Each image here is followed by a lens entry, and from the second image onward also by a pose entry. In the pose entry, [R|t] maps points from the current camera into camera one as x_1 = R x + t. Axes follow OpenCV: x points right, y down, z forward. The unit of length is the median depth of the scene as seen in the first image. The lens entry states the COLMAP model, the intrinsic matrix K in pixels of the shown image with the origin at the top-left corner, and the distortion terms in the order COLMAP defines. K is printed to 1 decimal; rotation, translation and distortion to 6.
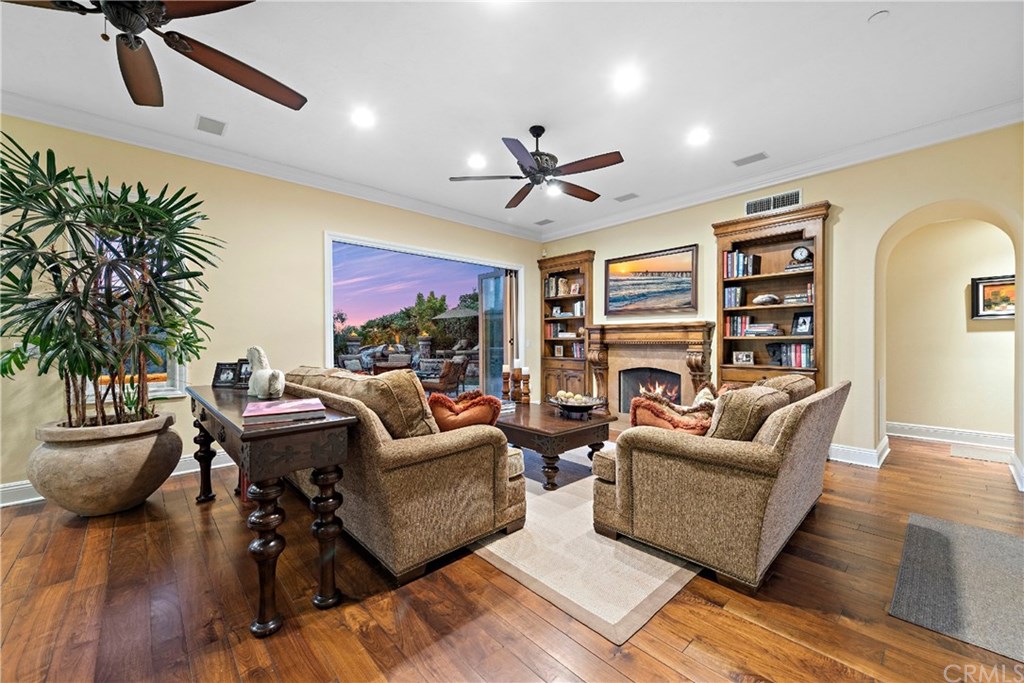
lens RADIAL K [[405.1, 0, 511.2], [0, 405.1, 343.6], [0, 0, 1]] dist [0.012428, -0.003712]
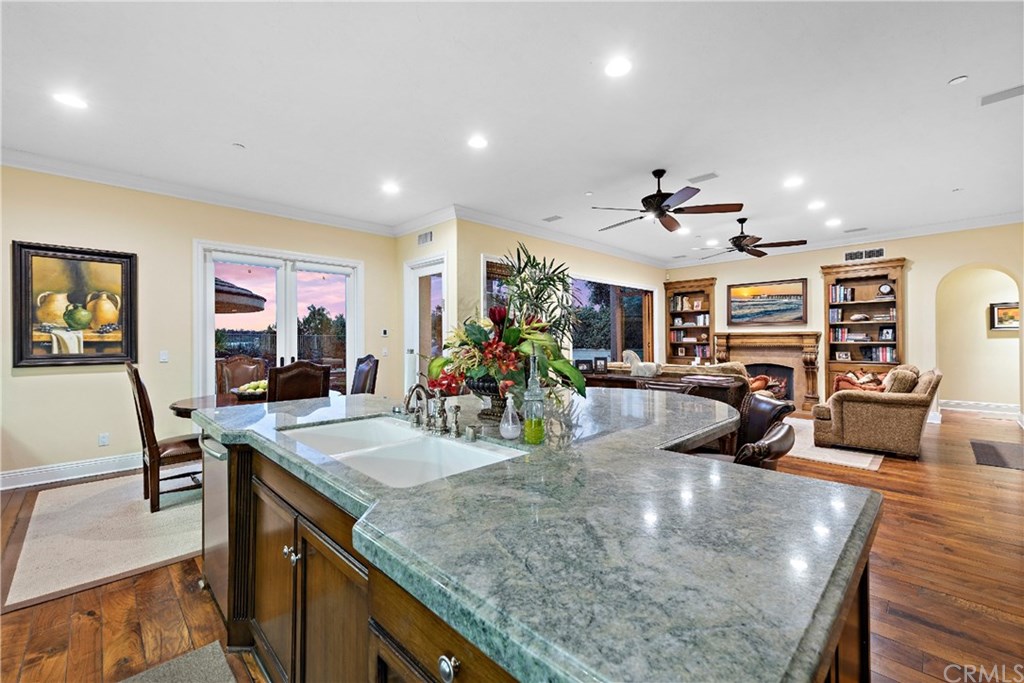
lens RADIAL K [[423.7, 0, 512.4], [0, 423.7, 338.4], [0, 0, 1]] dist [0.002276, 0.000706]
pose [[0.999567, -0.003180, 0.029249, -0.686870], [0.003550, 0.999914, -0.012615, -0.014406], [-0.029207, 0.012713, 0.999493, -0.521770]]
